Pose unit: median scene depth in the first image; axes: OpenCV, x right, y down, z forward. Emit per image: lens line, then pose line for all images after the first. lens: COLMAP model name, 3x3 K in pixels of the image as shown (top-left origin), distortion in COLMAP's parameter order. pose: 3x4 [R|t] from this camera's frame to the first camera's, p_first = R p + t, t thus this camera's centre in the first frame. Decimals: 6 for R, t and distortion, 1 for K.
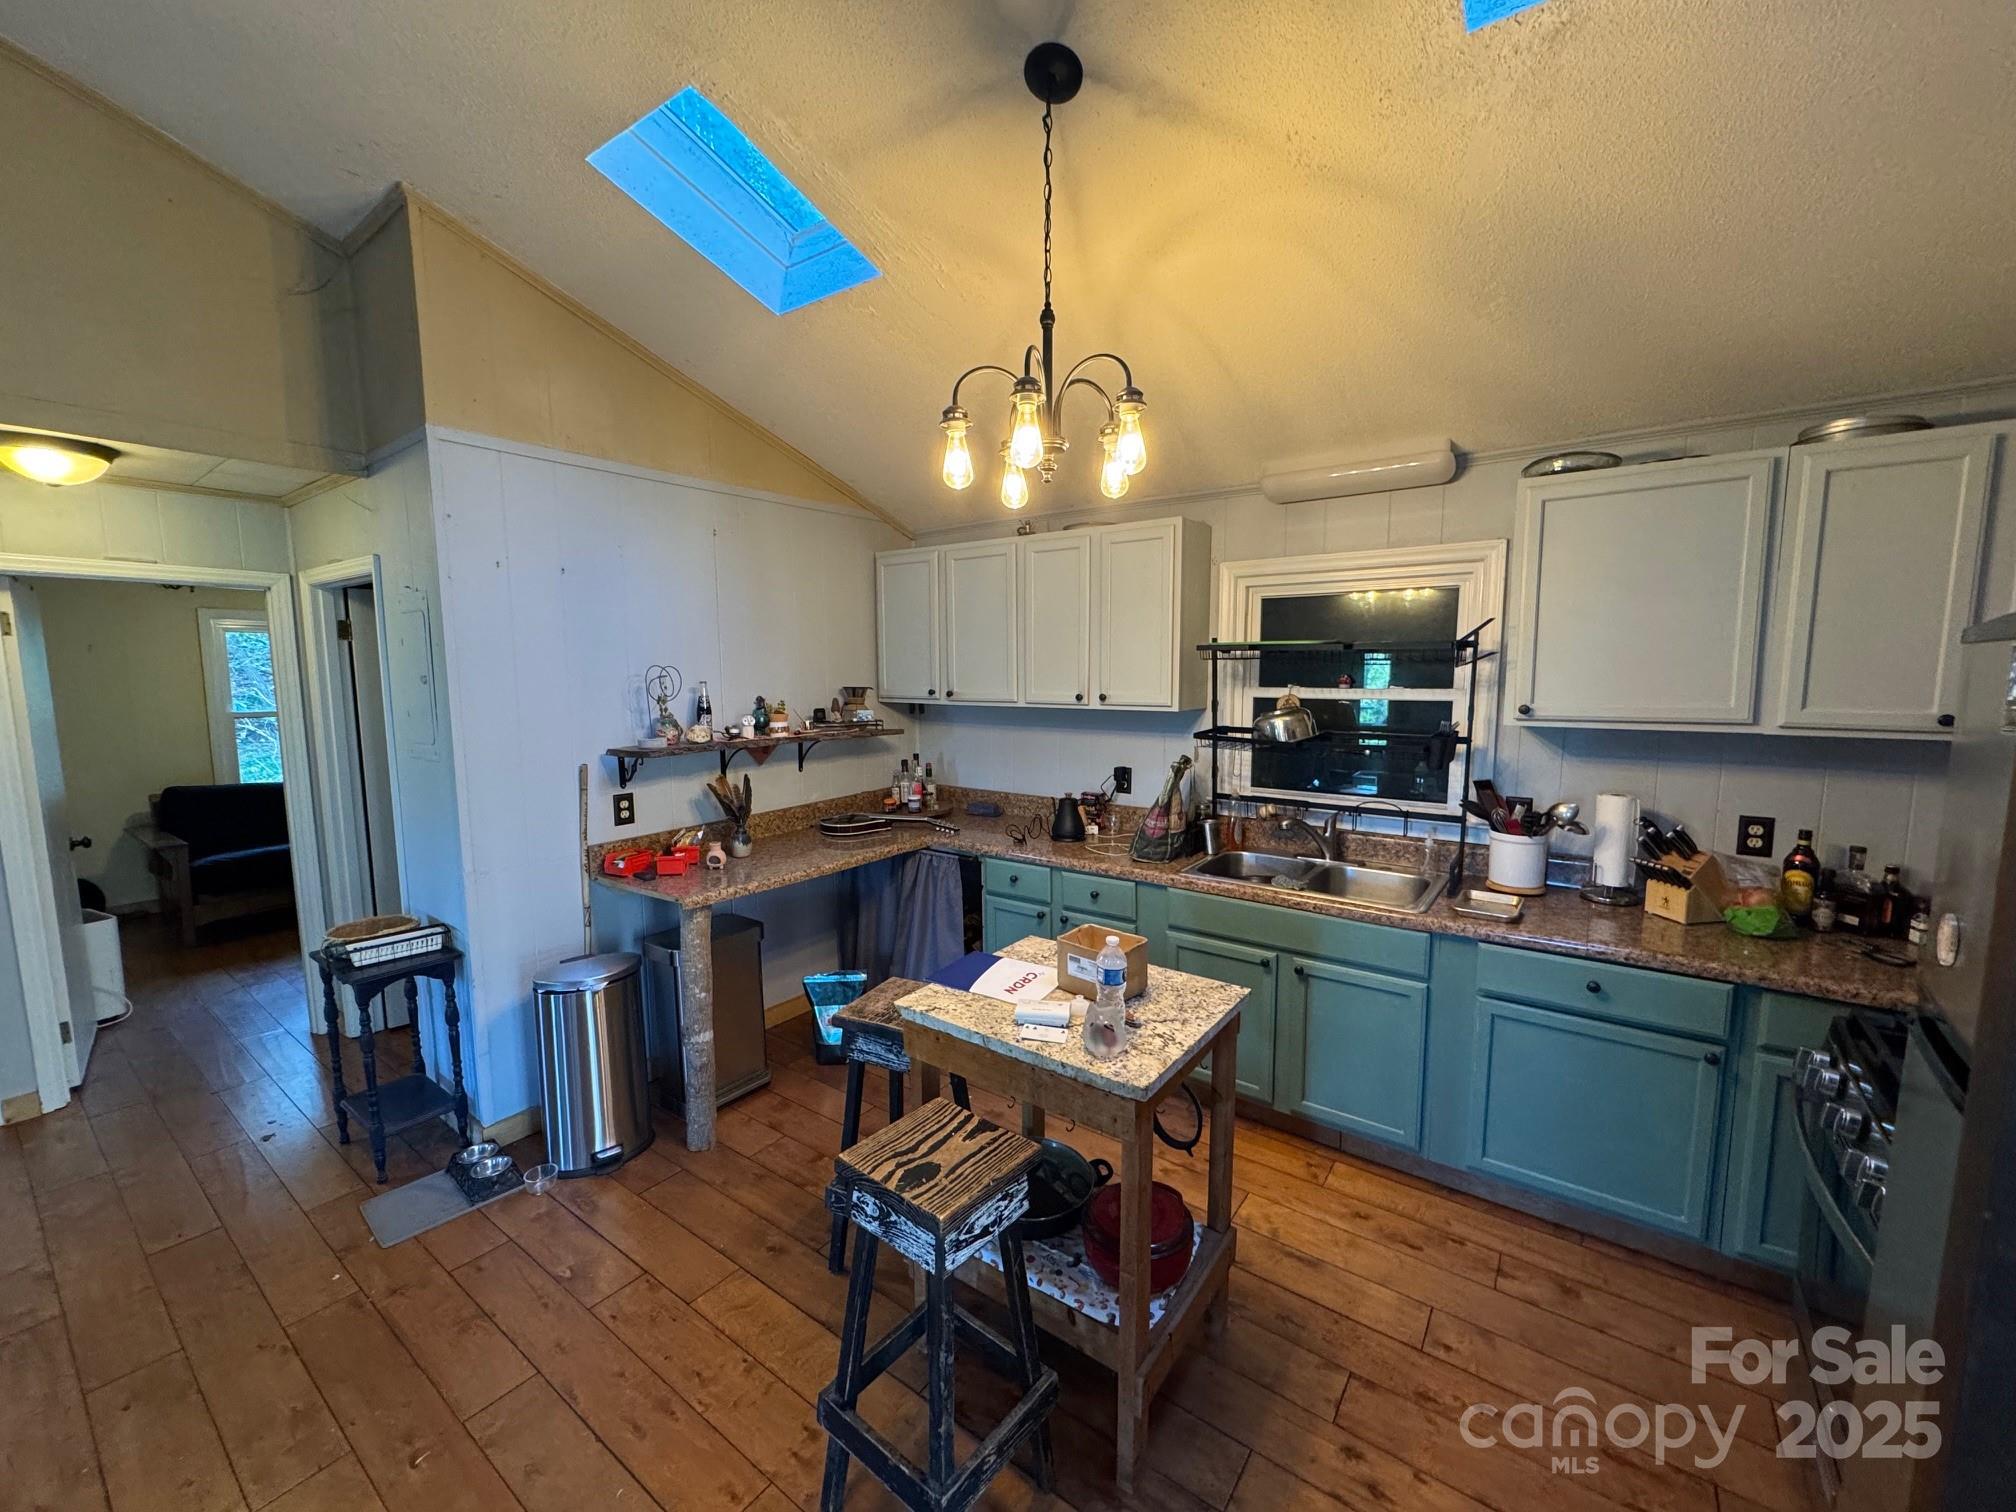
lens RADIAL K [[797.3, 0, 1017.6], [0, 797.3, 753.6], [0, 0, 1]] dist [-0.003915, 0.000592]
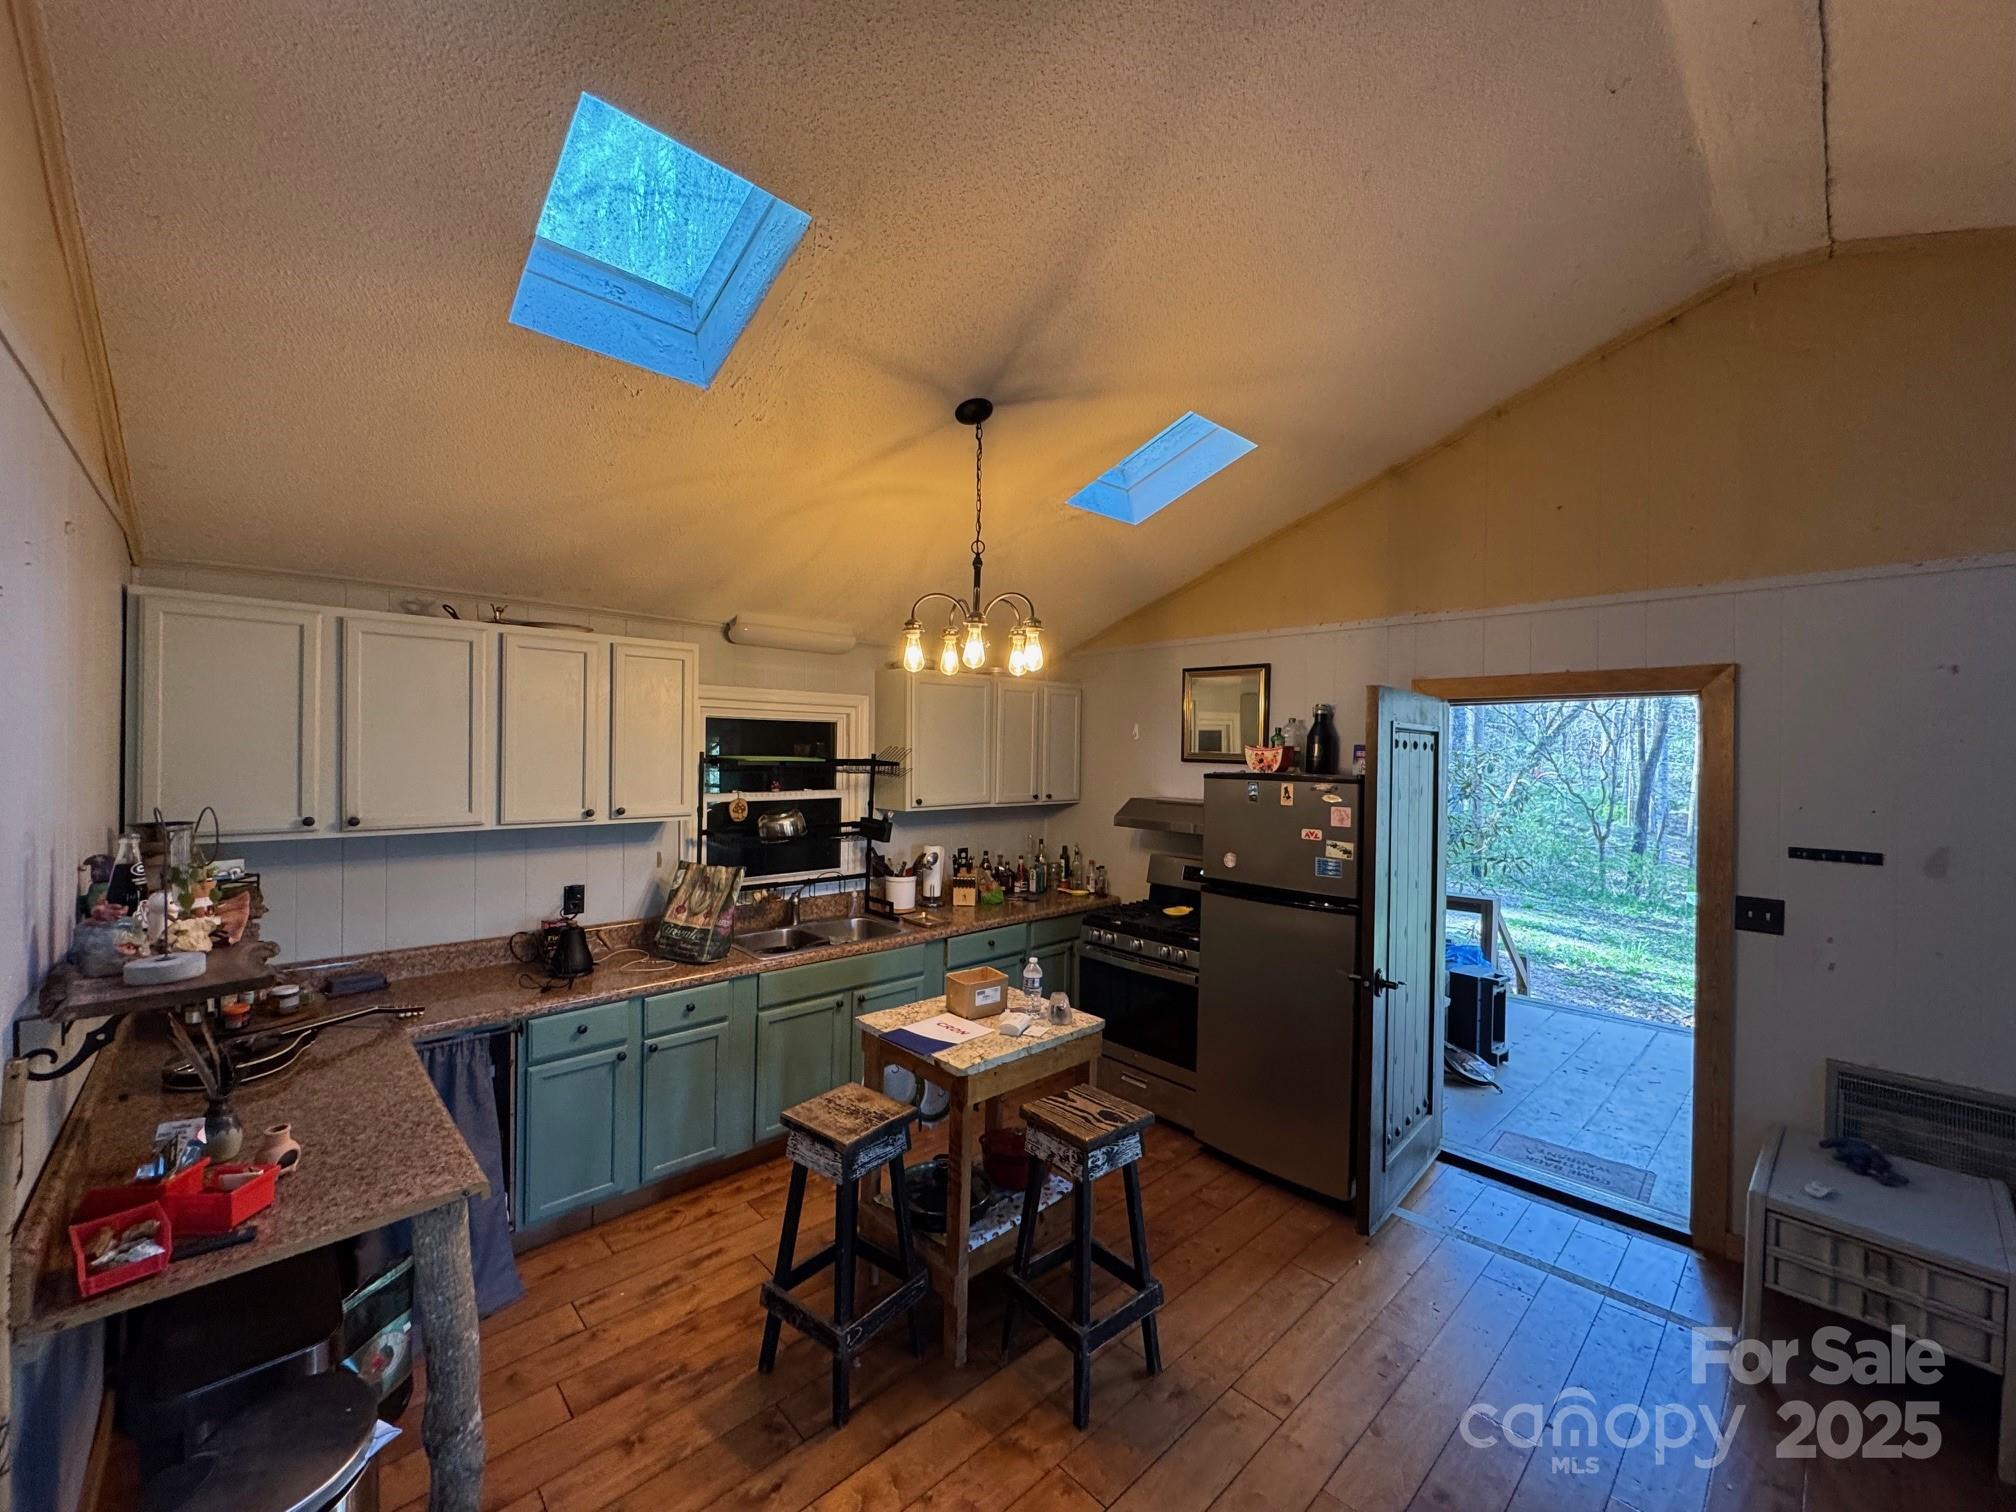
lens RADIAL K [[797.3, 0, 996.5], [0, 797.3, 756.3], [0, 0, 1]] dist [-0.003915, 0.000592]
pose [[0.195459, -0.000944, 0.980711, -0.936551], [0.091385, 0.995666, -0.017255, -0.098925], [-0.976445, 0.092995, 0.194698, 0.457281]]
